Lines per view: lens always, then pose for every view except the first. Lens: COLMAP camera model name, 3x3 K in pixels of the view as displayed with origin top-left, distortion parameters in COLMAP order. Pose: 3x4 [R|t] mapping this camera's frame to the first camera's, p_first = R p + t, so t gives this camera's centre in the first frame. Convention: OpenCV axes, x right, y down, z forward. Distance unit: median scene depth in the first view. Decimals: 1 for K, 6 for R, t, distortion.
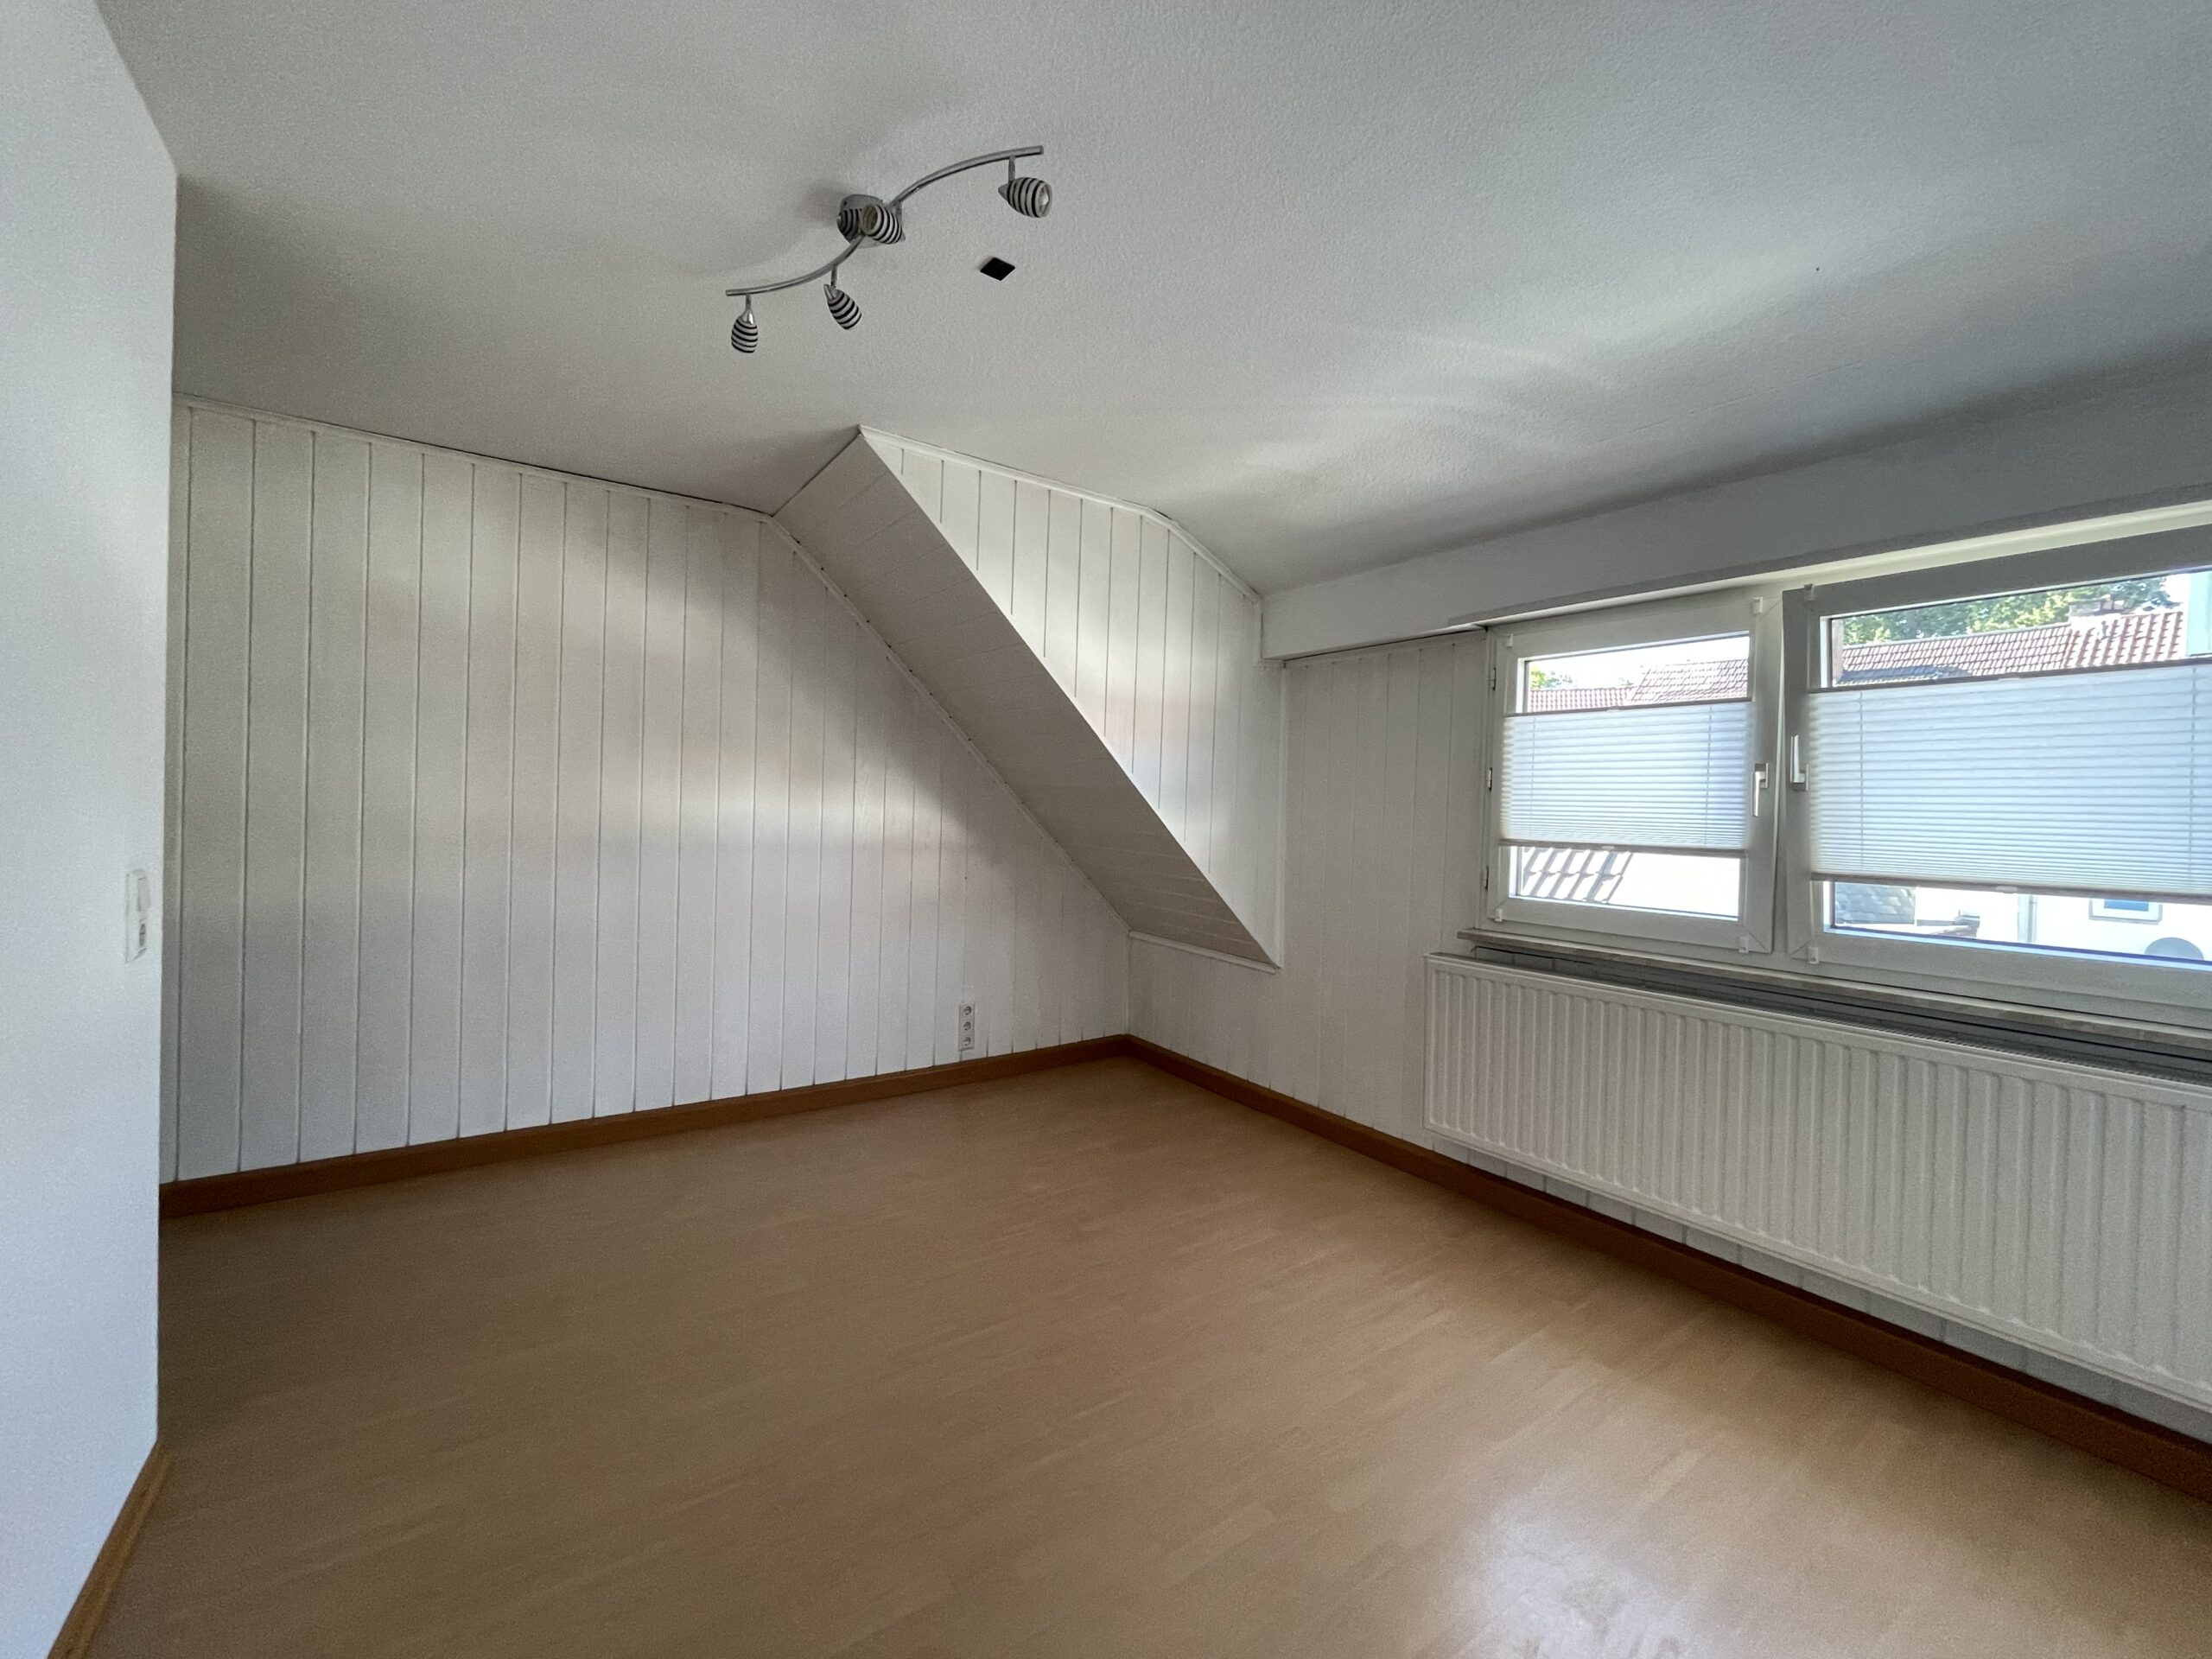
lens RADIAL K [[894.5, 0, 1072.1], [0, 894.5, 831.3], [0, 0, 1]] dist [-0.001221, -0.000529]
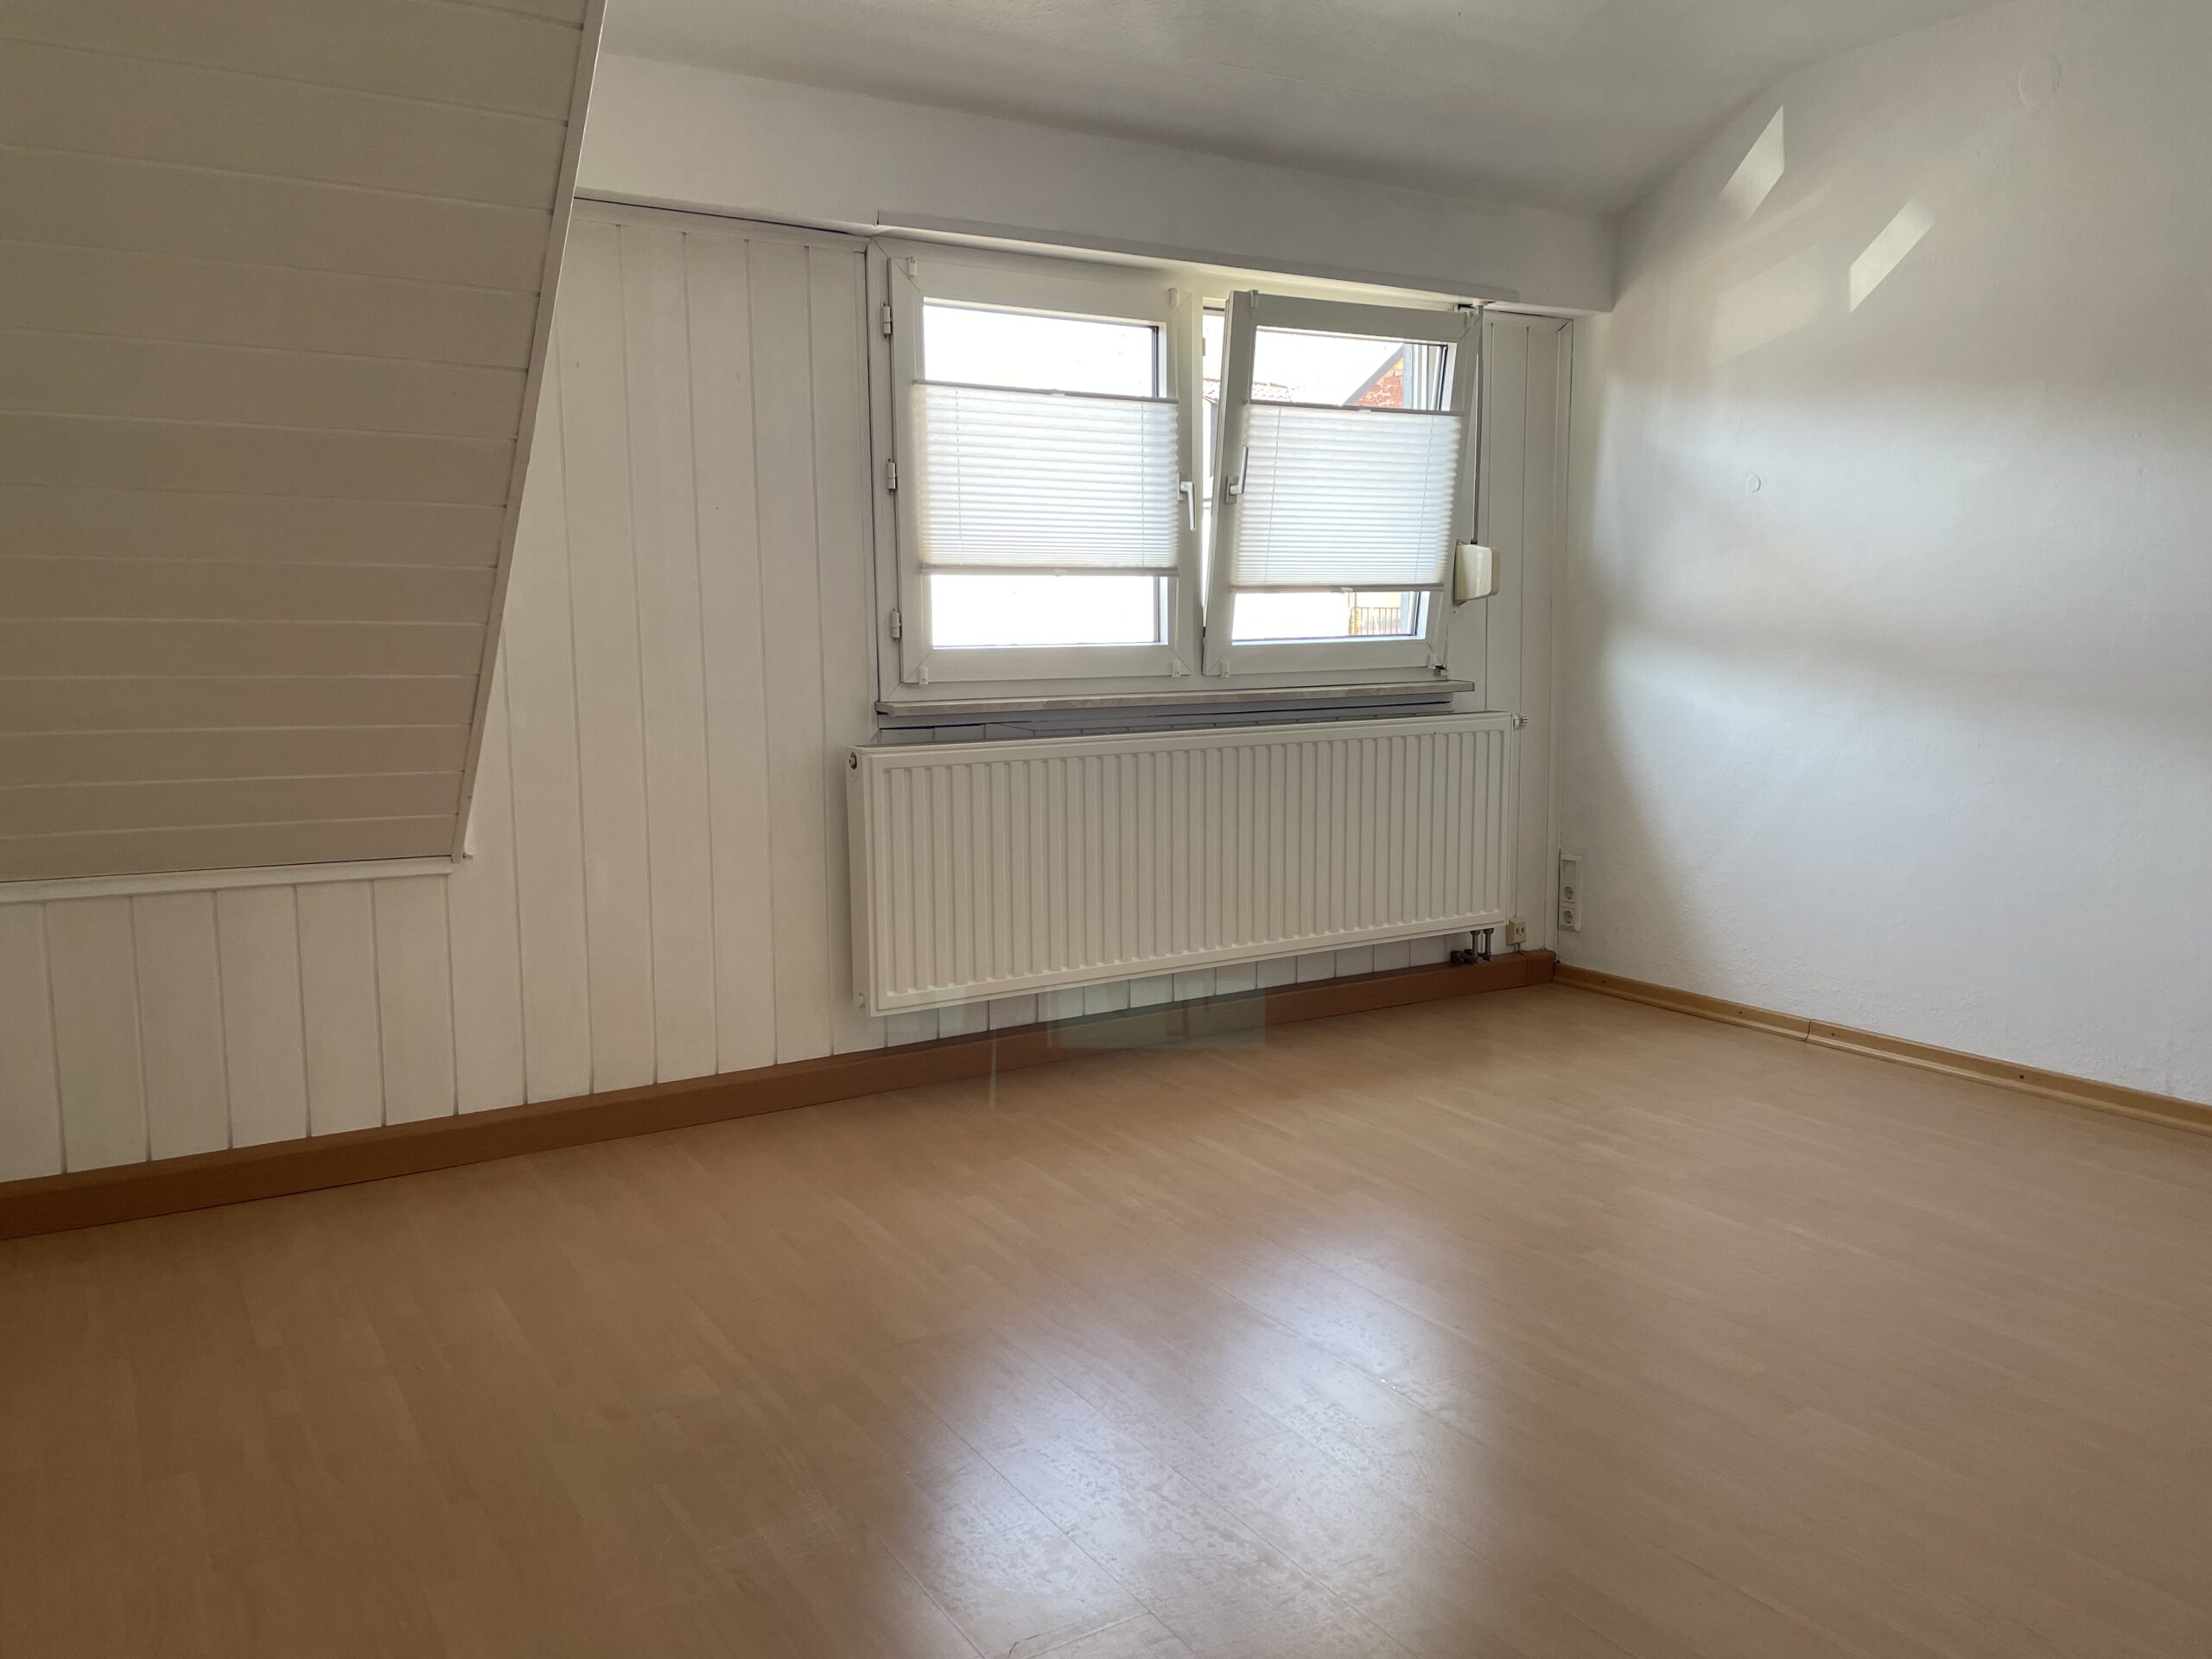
lens RADIAL K [[1673.9, 0, 1136.3], [0, 1673.9, 838.2], [0, 0, 1]] dist [0.075849, -0.074671]
pose [[0.029677, -0.158830, 0.986860, -0.866450], [0.034473, 0.986870, 0.157795, 0.019295], [-0.998965, 0.029337, 0.034763, 0.827557]]
